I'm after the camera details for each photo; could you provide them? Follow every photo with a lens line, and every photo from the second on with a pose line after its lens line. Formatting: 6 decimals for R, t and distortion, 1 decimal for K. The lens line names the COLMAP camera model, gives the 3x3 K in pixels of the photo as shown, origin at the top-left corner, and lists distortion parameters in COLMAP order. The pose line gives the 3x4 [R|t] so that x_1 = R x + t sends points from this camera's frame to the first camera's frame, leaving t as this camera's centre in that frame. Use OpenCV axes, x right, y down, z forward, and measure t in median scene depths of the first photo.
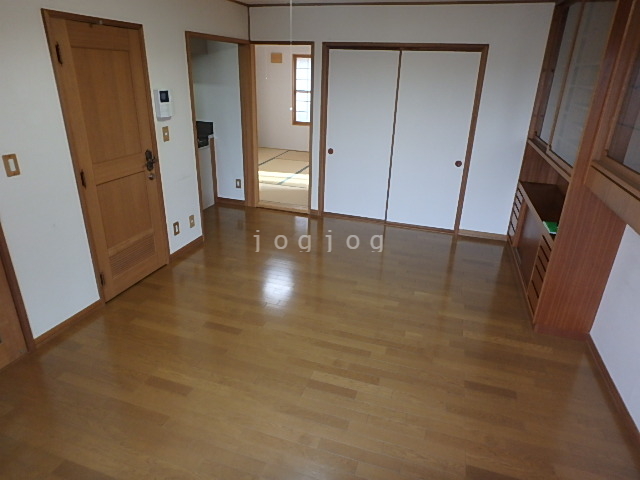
lens RADIAL K [[405.0, 0, 323.8], [0, 405.0, 237.8], [0, 0, 1]] dist [-0.027497, 0.019393]
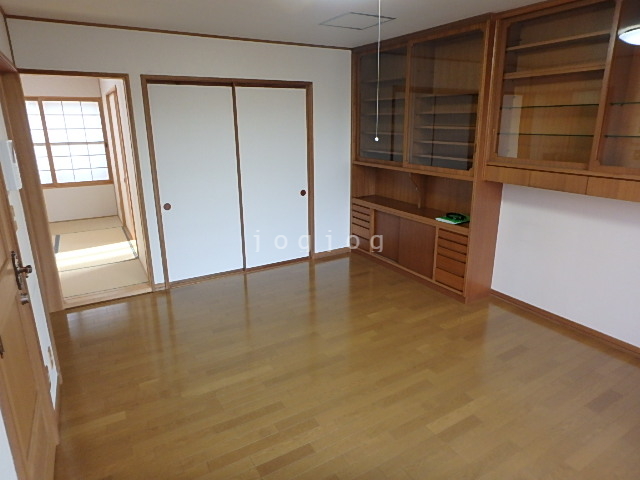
lens RADIAL K [[405.0, 0, 318.8], [0, 405.0, 235.5], [0, 0, 1]] dist [-0.027497, 0.019393]
pose [[0.656415, -0.236747, 0.716289, -0.429451], [0.314082, 0.949044, 0.025848, -0.097677], [-0.685910, 0.208007, 0.697324, 0.280284]]
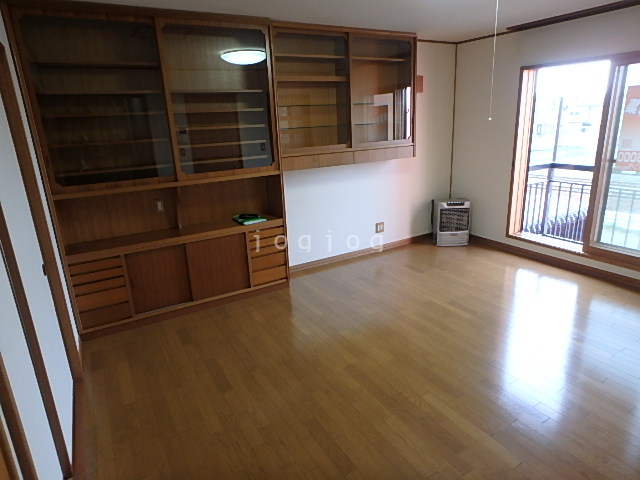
lens RADIAL K [[405.0, 0, 319.8], [0, 405.0, 237.9], [0, 0, 1]] dist [-0.027497, 0.019393]
pose [[-0.752281, -0.175283, 0.635098, -0.265046], [0.277083, 0.790395, 0.546352, -0.422860], [-0.597744, 0.586986, -0.546031, 1.106526]]
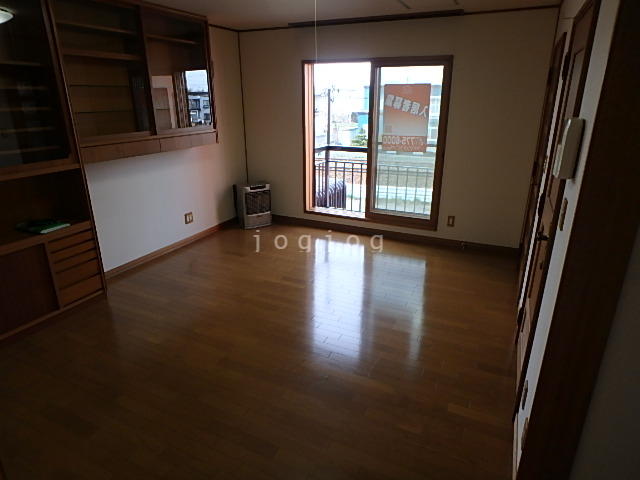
lens RADIAL K [[405.0, 0, 318.5], [0, 405.0, 238.5], [0, 0, 1]] dist [-0.027497, 0.019393]
pose [[-0.991312, -0.060913, 0.116577, -0.143217], [0.032697, 0.744358, 0.666980, -0.453651], [-0.127403, 0.664997, -0.735899, 1.163833]]
